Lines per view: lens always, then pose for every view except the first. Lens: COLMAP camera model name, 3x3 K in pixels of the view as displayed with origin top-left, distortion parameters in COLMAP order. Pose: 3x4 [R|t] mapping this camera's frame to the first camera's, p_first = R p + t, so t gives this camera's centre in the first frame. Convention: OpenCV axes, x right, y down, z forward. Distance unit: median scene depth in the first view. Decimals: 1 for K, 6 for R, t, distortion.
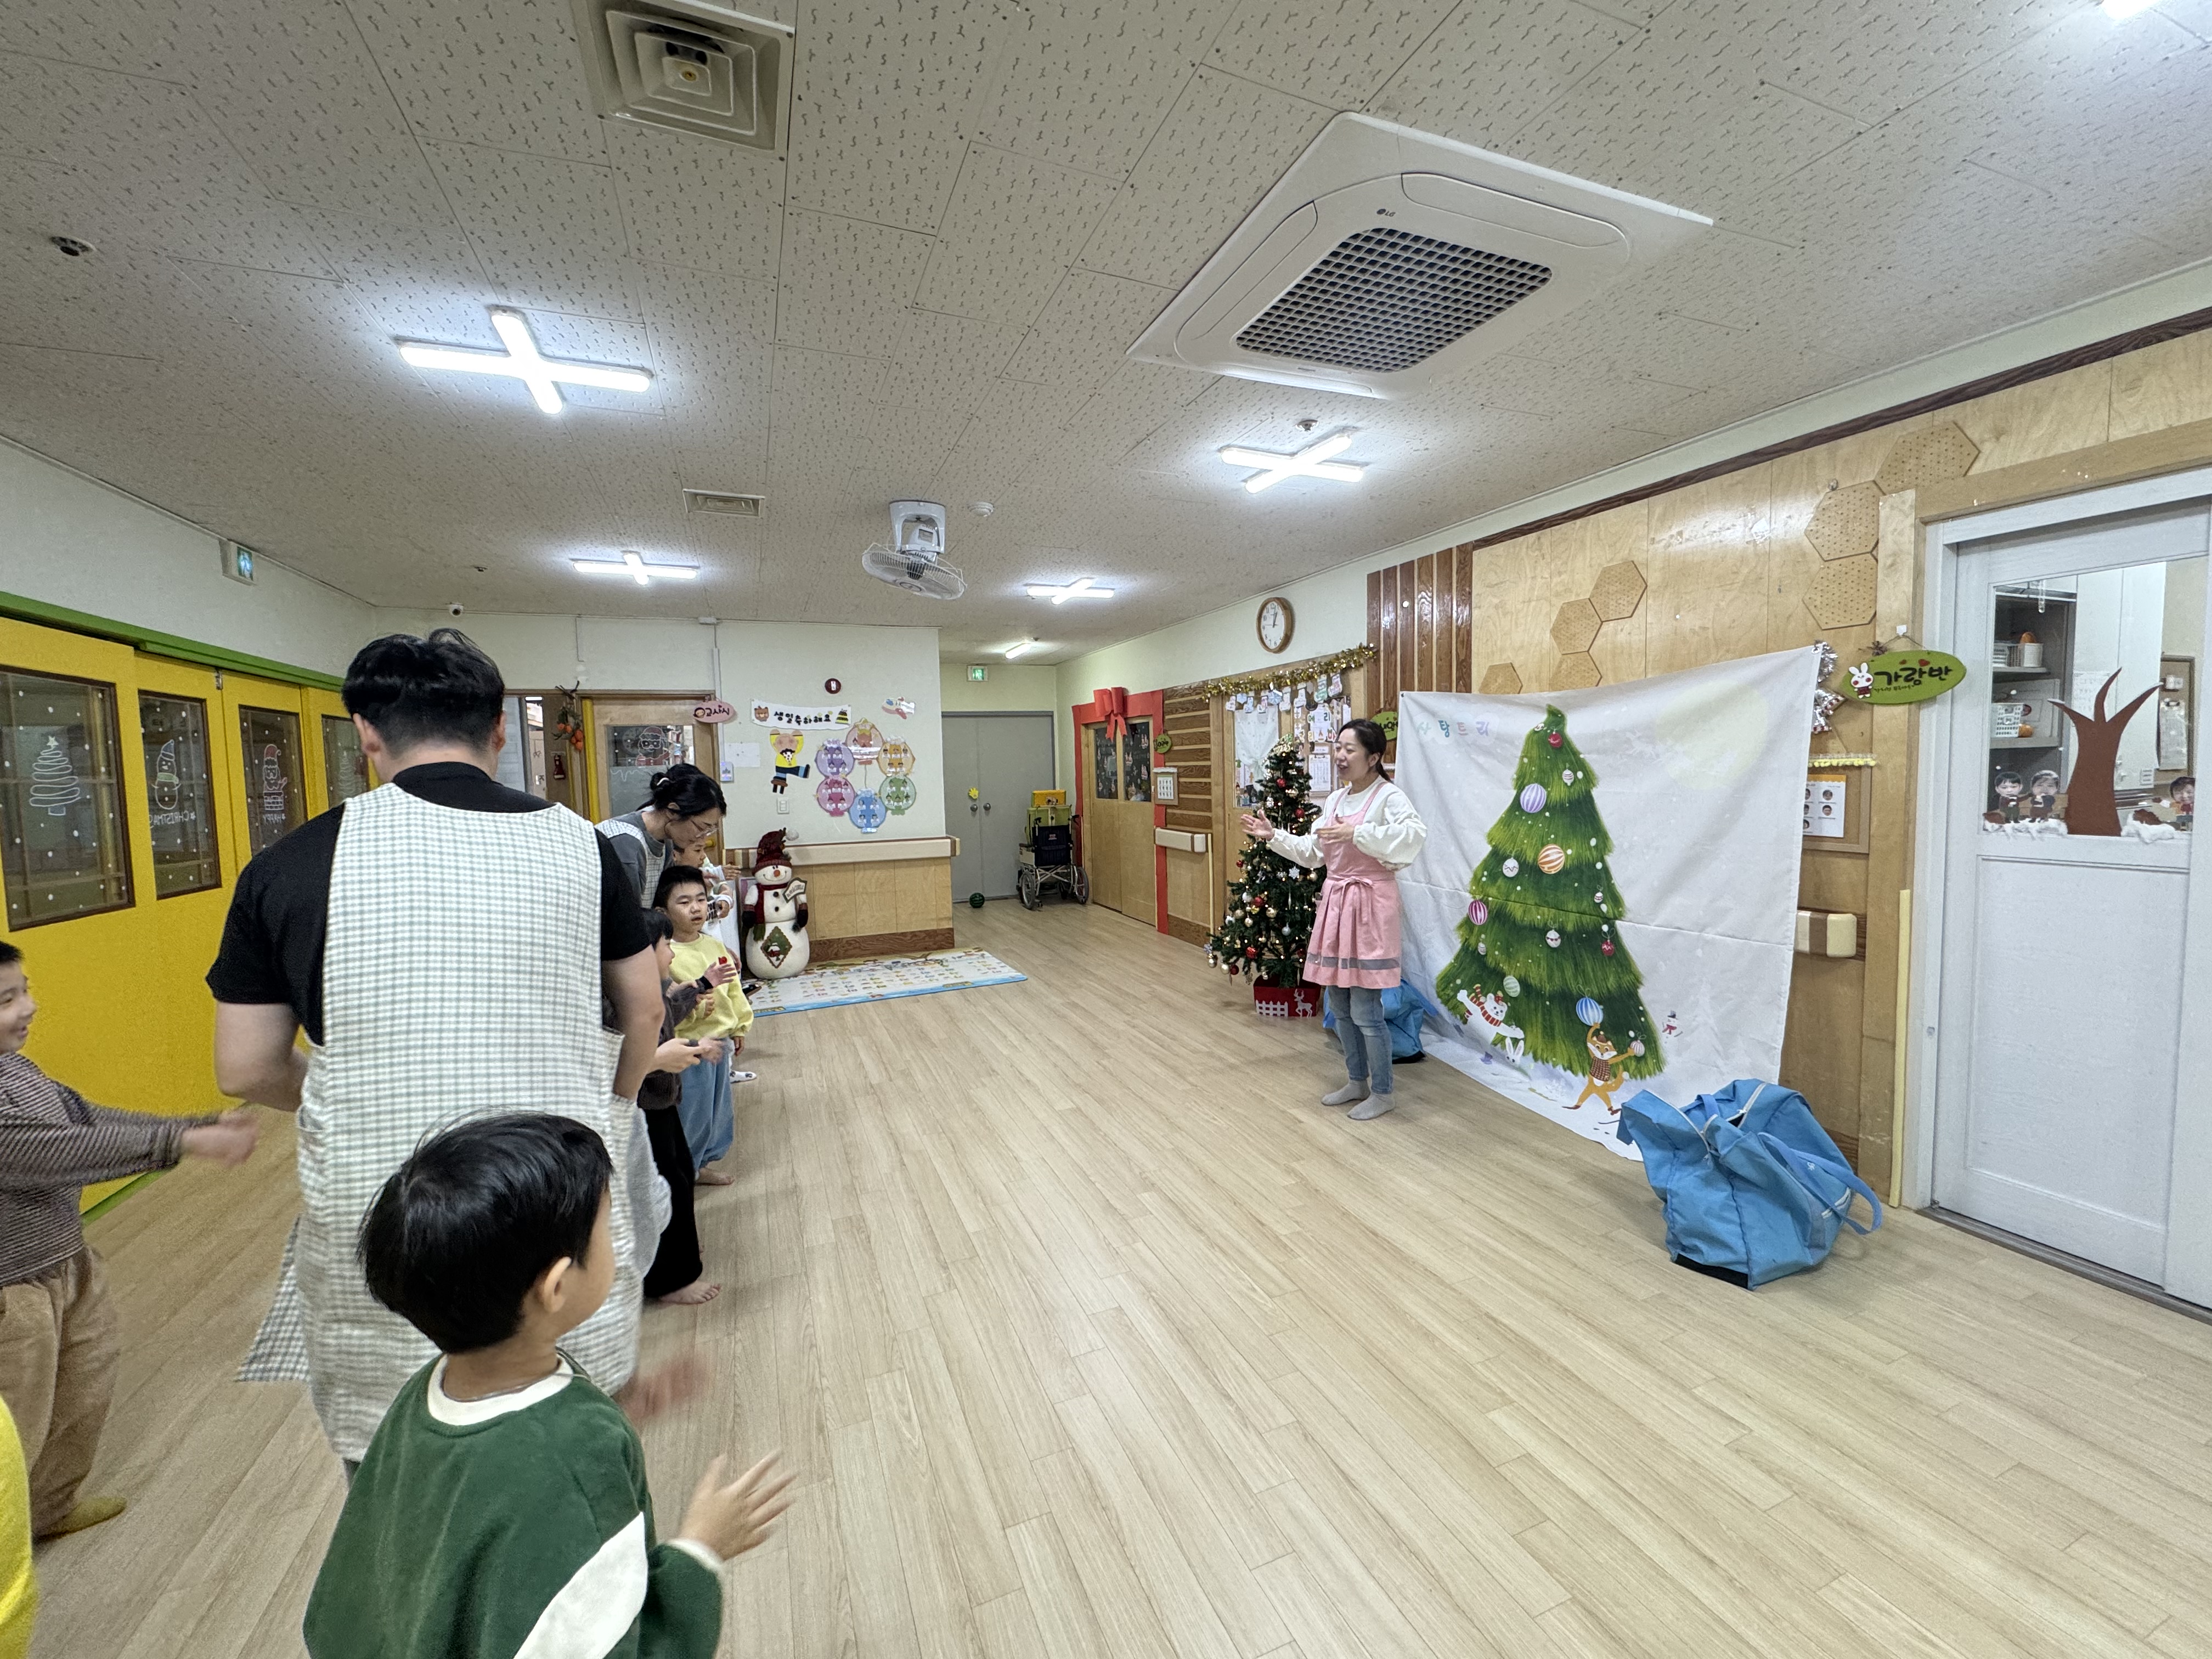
lens RADIAL K [[872.7, 0, 1102.7], [0, 872.7, 830.8], [0, 0, 1]] dist [-0.006679, -0.000016]
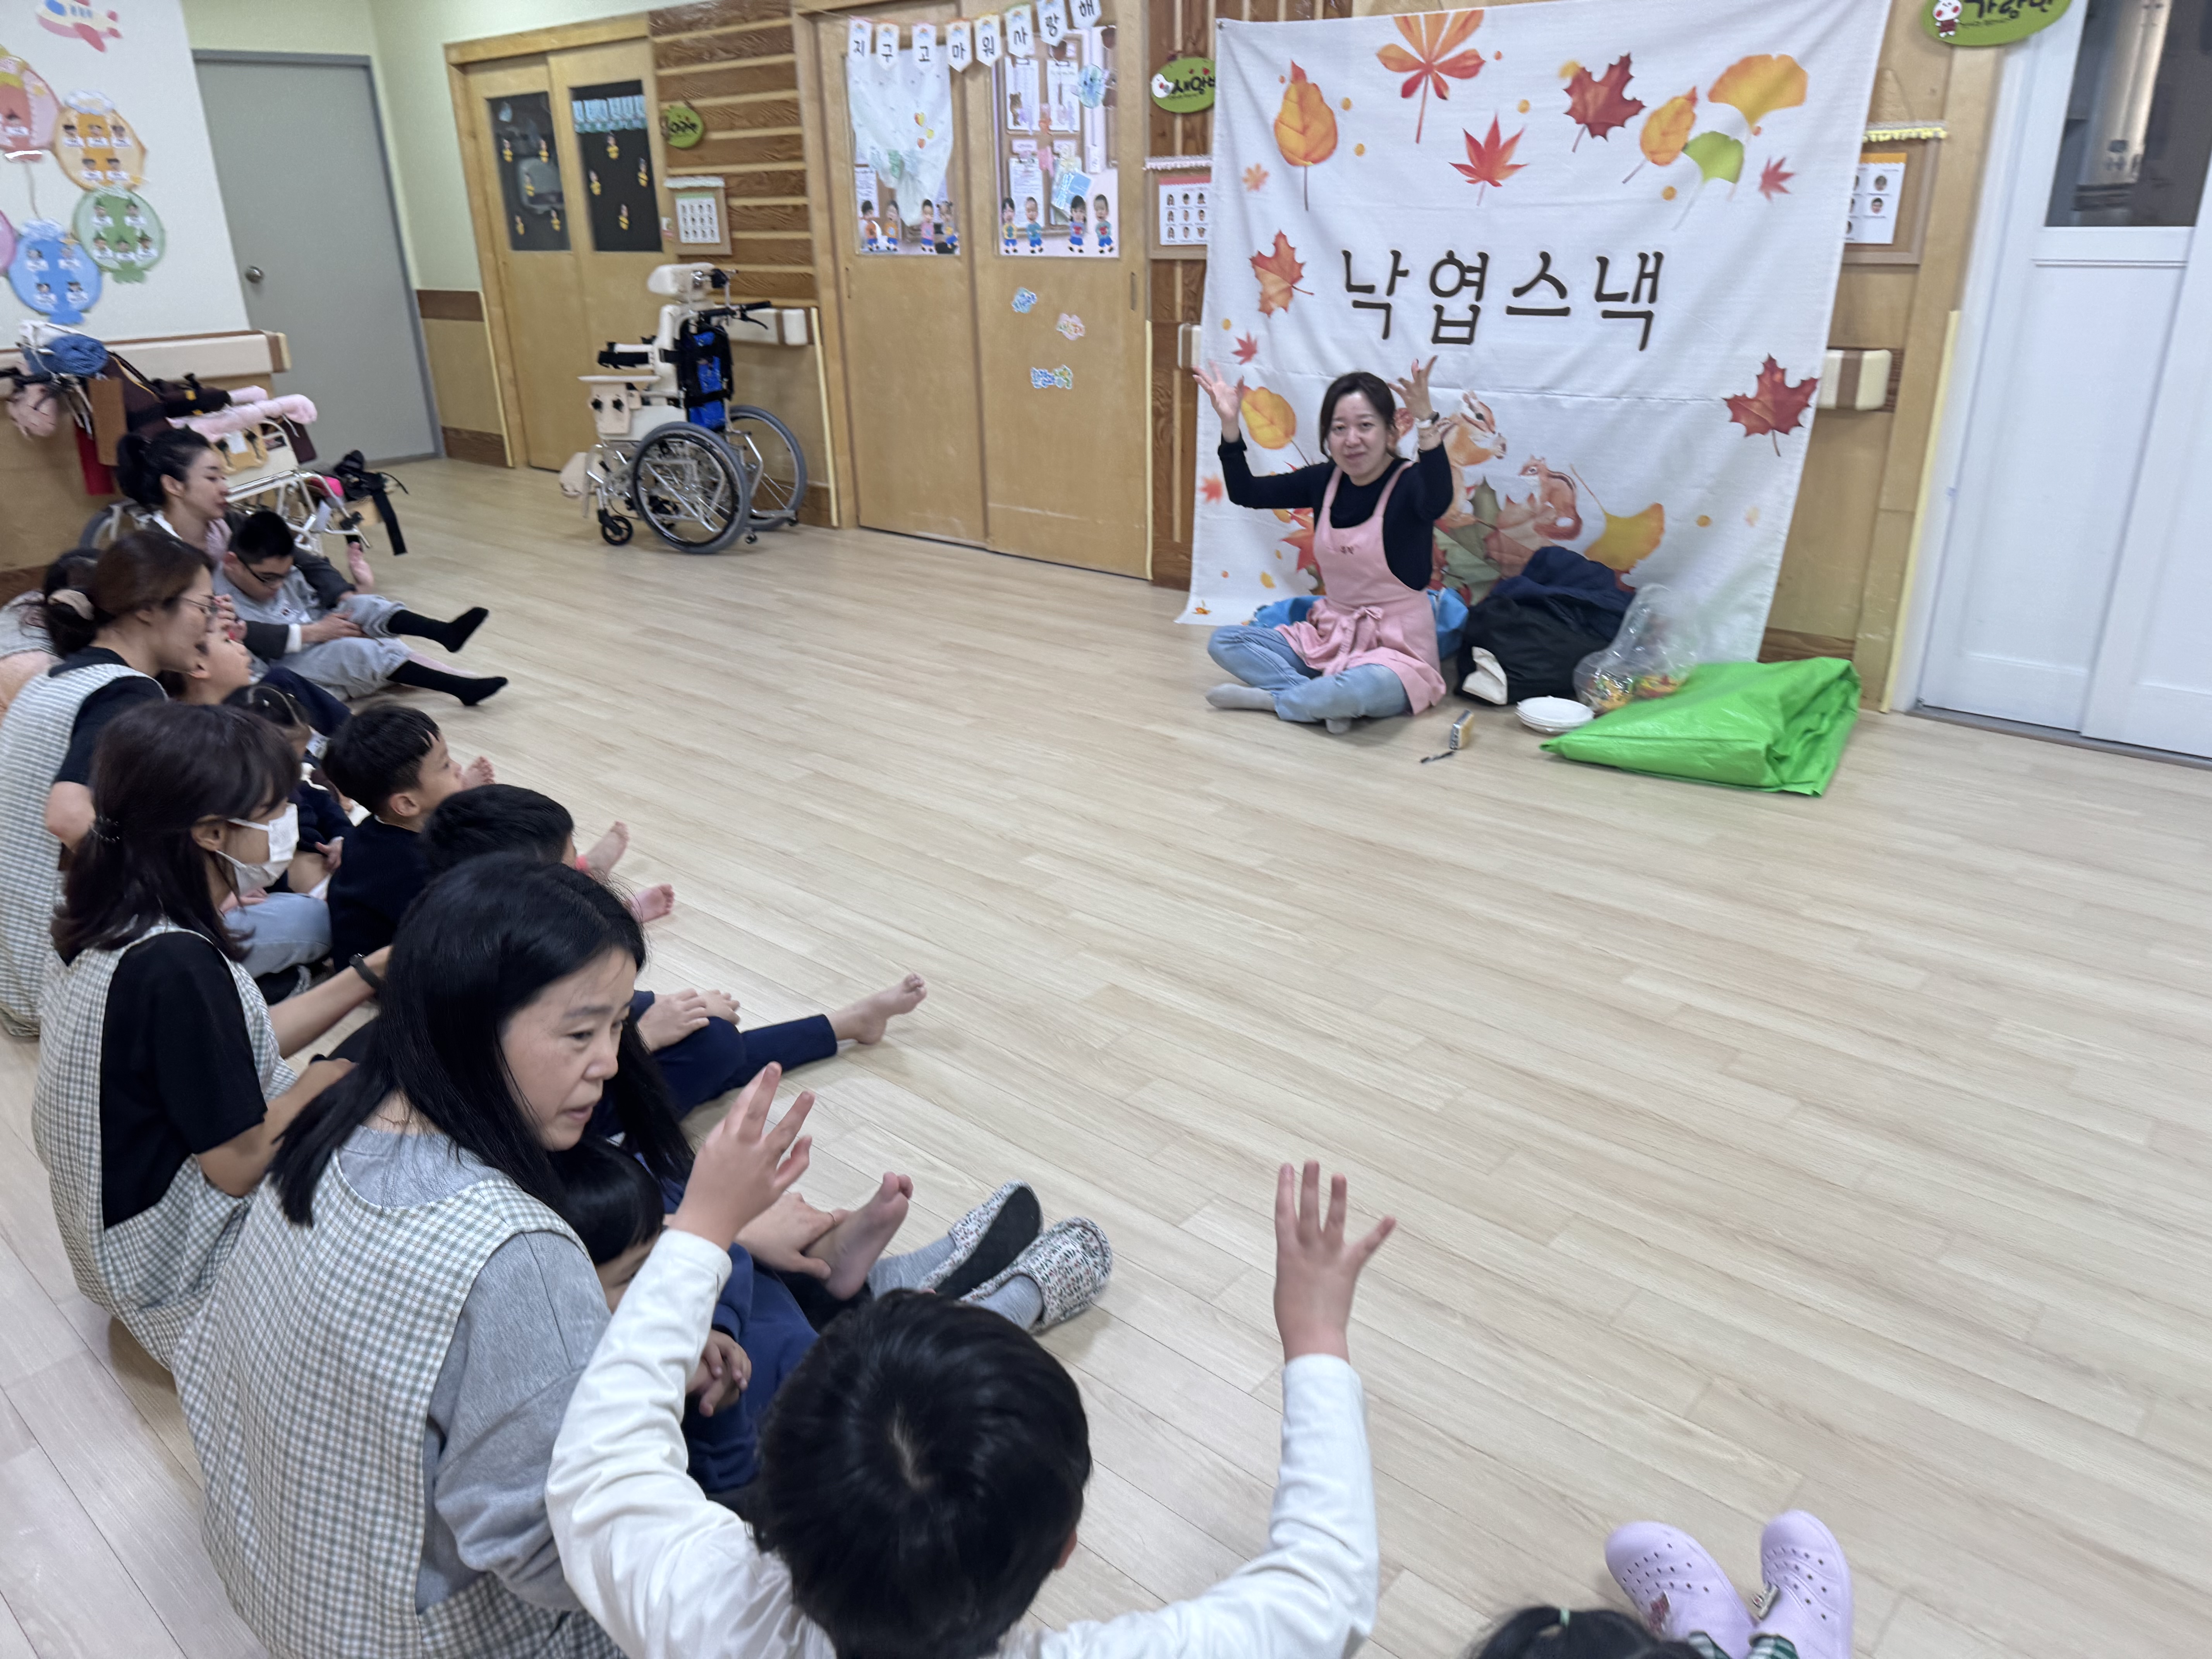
lens RADIAL K [[1540.4, 0, 1123.8], [0, 1540.4, 852.4], [0, 0, 1]] dist [0.049698, -0.072202]
pose [[0.896333, -0.166551, 0.410912, -0.274313], [0.032141, 0.948736, 0.314432, 0.047602], [-0.442216, -0.268629, 0.855736, 0.005159]]
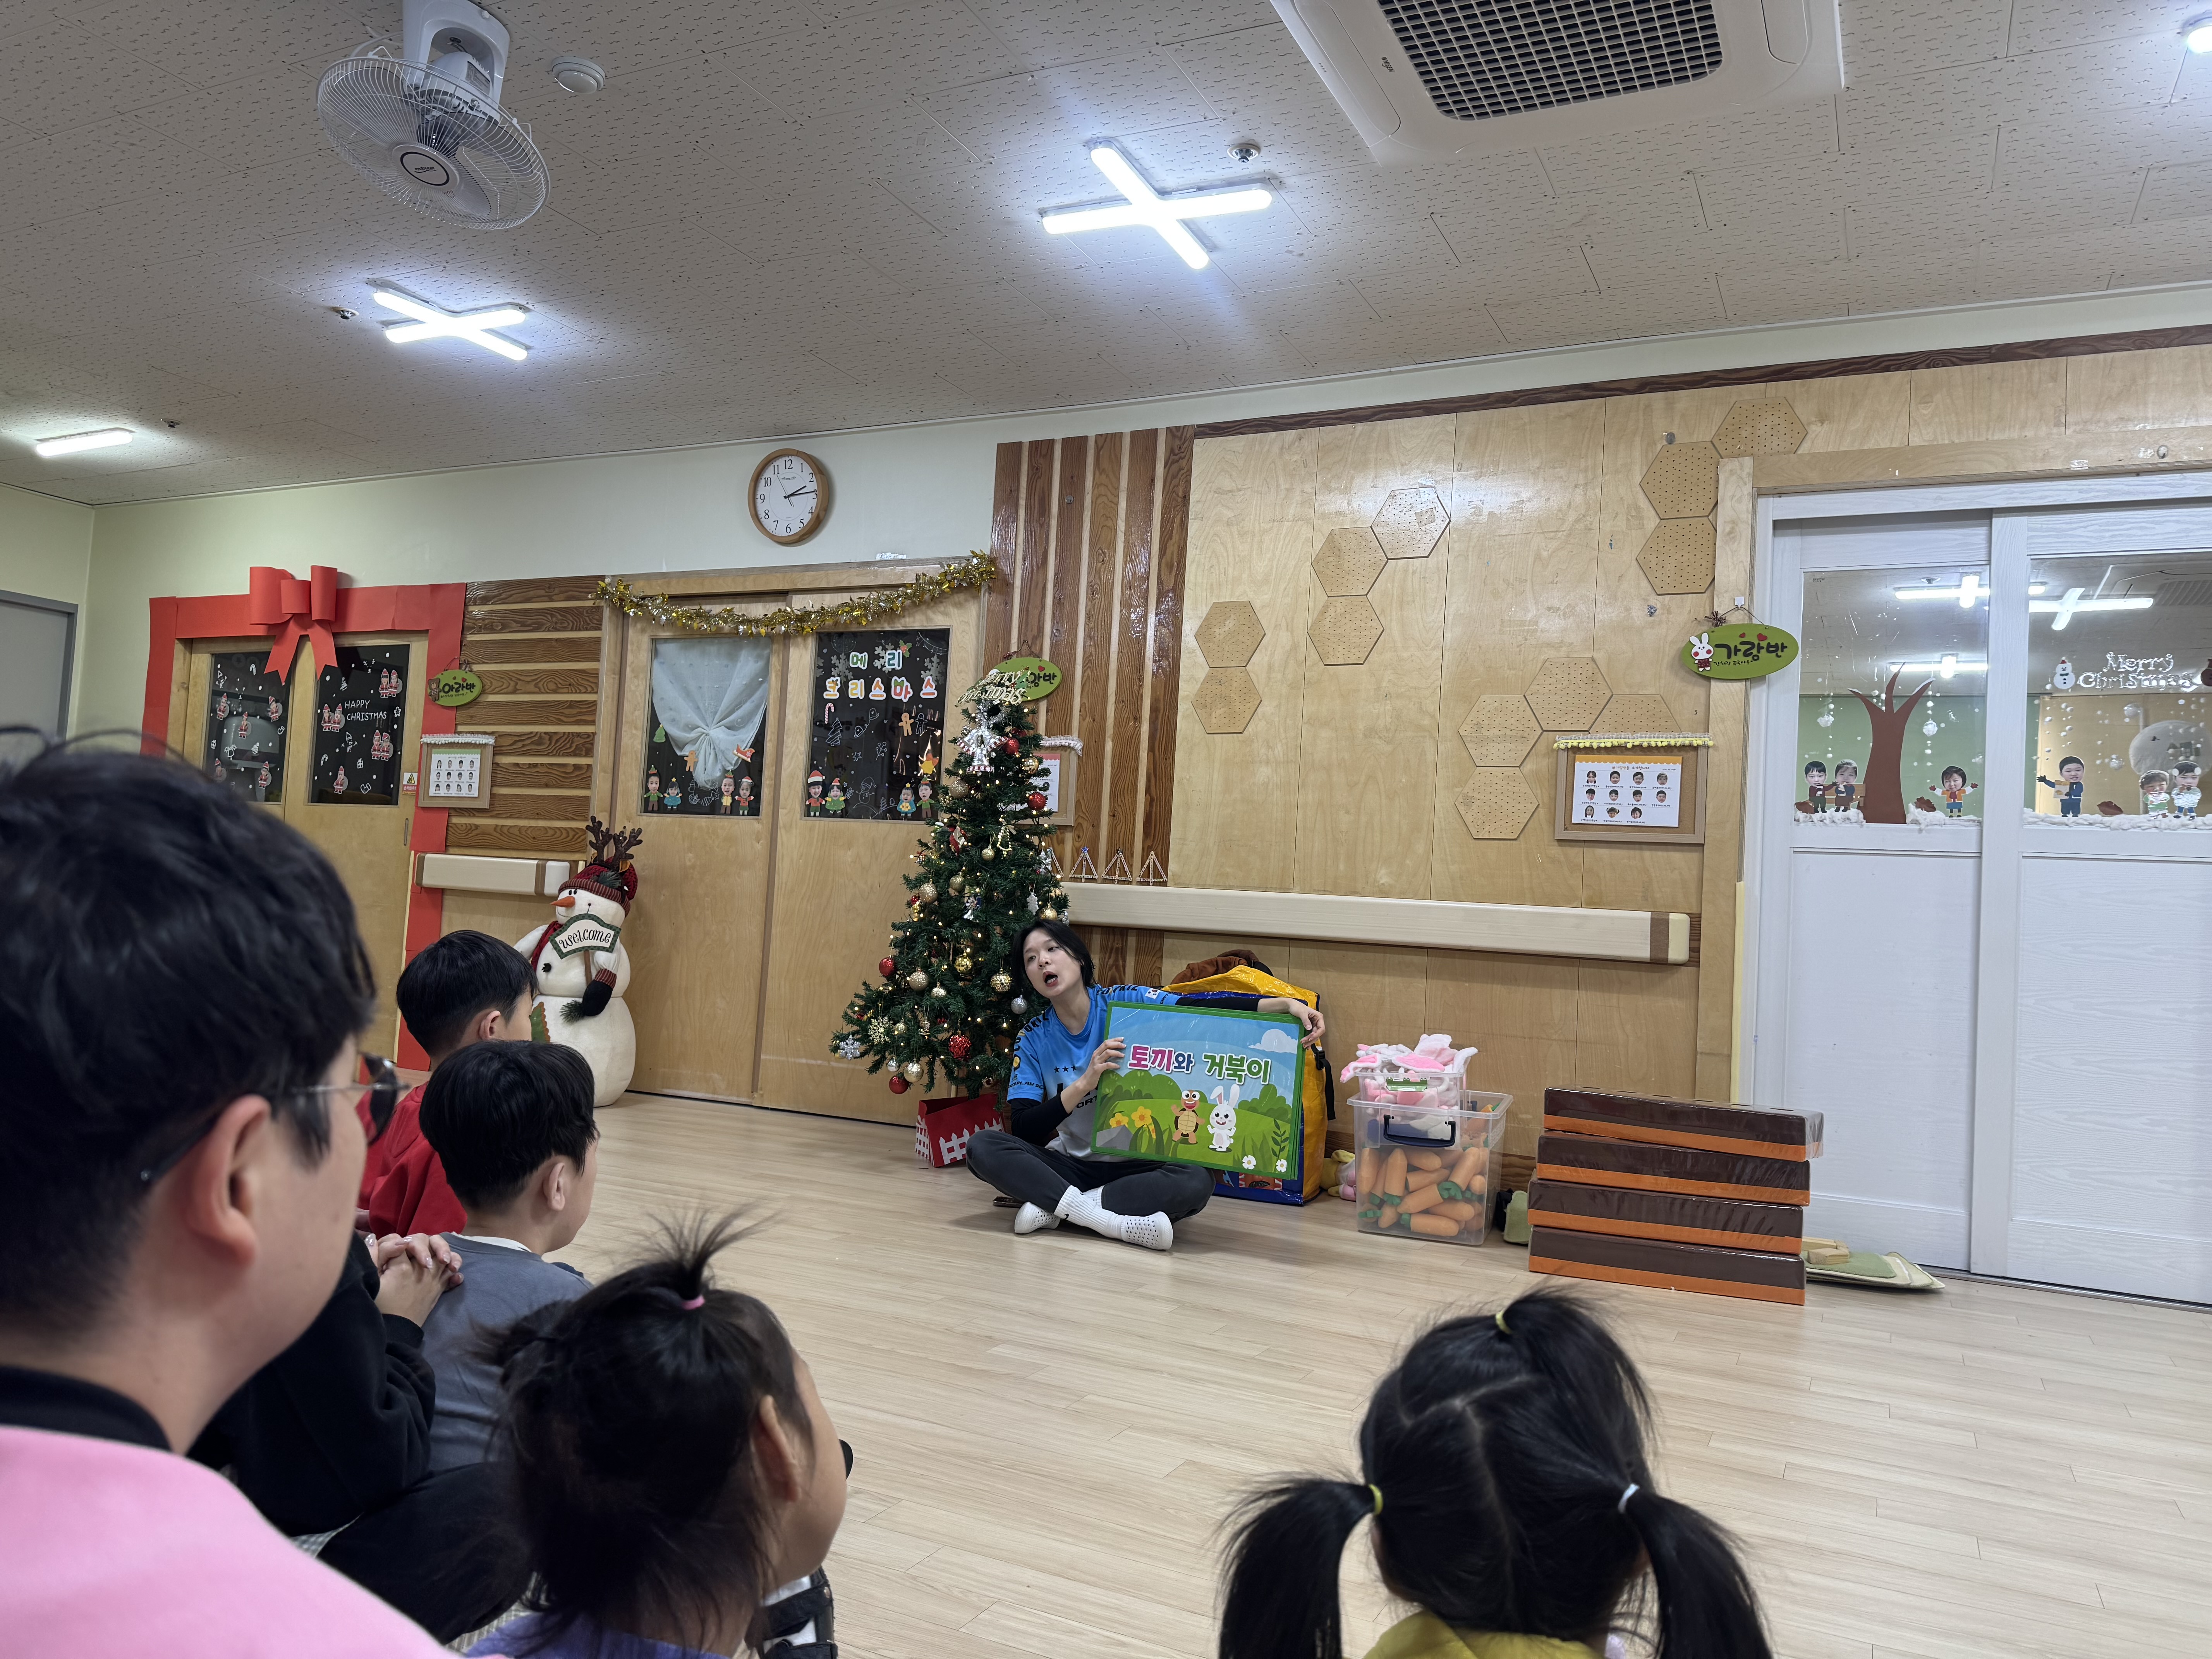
lens RADIAL K [[1540.4, 0, 1121.3], [0, 1540.4, 829.1], [0, 0, 1]] dist [0.049698, -0.072202]
pose [[0.742097, 0.107750, 0.661576, -0.448113], [-0.027708, 0.991083, -0.130336, 0.170127], [-0.669720, 0.078391, 0.738465, 0.157715]]
